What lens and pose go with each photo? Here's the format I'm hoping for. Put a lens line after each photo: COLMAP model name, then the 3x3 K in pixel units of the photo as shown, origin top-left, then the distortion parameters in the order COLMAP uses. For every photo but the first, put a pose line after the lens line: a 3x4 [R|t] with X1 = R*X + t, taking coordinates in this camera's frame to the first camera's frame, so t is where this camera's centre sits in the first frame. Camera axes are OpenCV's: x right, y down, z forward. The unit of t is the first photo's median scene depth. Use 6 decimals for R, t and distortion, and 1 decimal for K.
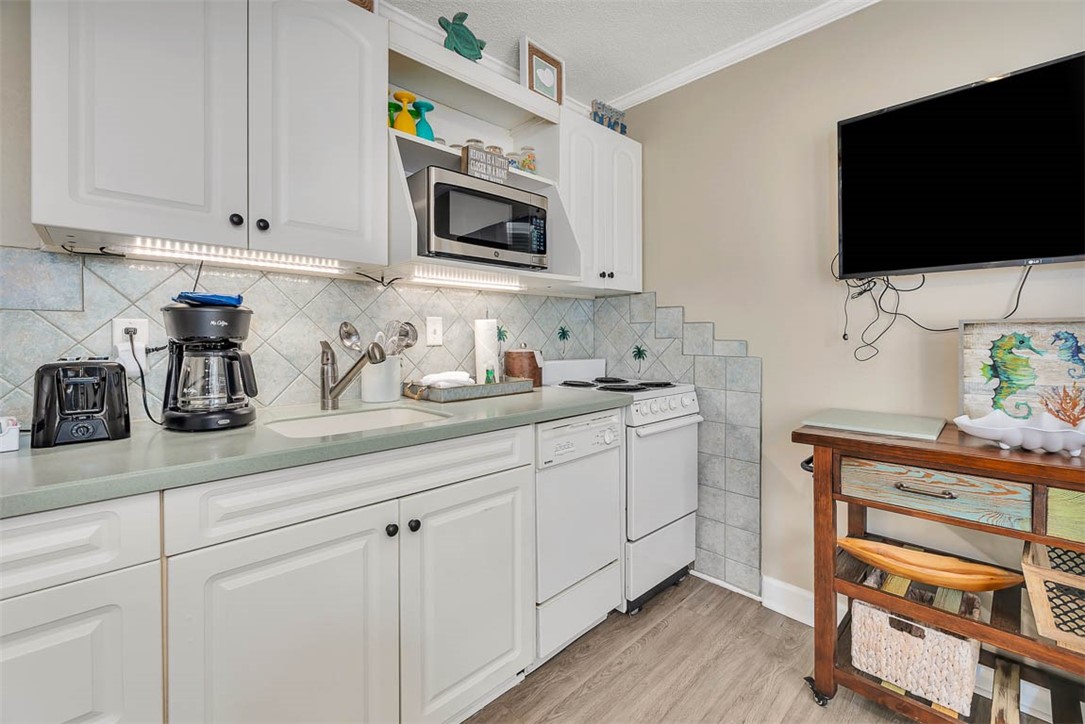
lens RADIAL K [[470.6, 0, 540.5], [0, 470.6, 342.4], [0, 0, 1]] dist [-0.000074, 0.000203]
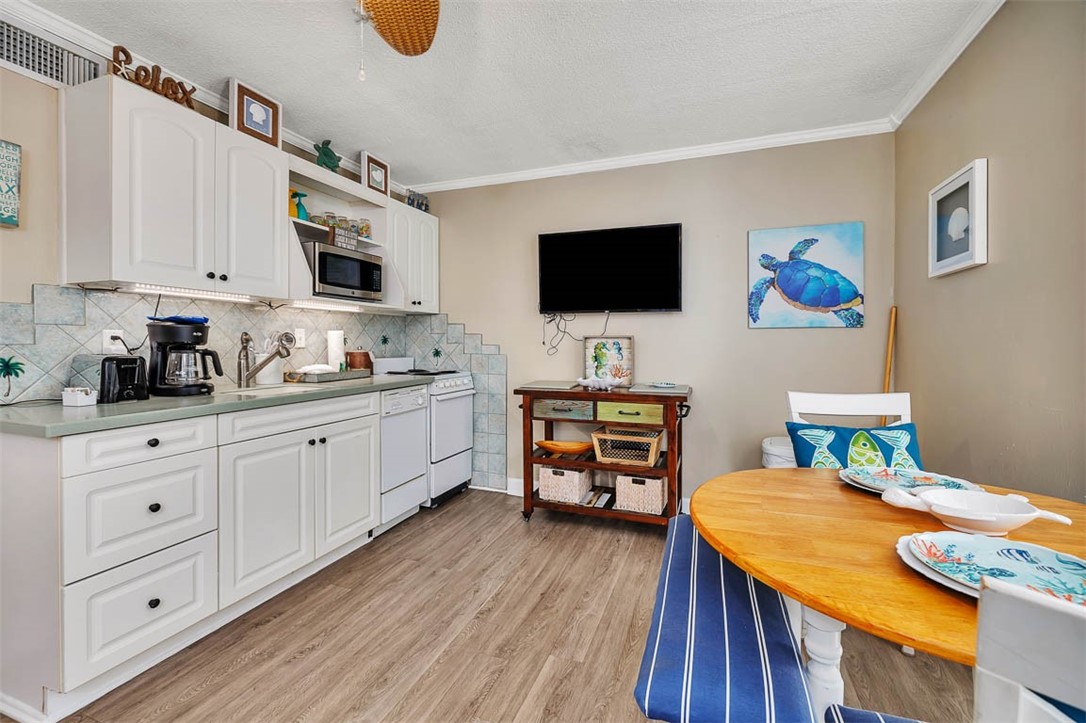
lens RADIAL K [[461.0, 0, 542.8], [0, 461.0, 346.5], [0, 0, 1]] dist [0.000248, 0.000057]
pose [[0.902635, 0.000573, 0.430406, -0.175044], [0.000128, 0.999999, -0.001601, 0.005050], [-0.430406, 0.001501, 0.902634, -0.707608]]
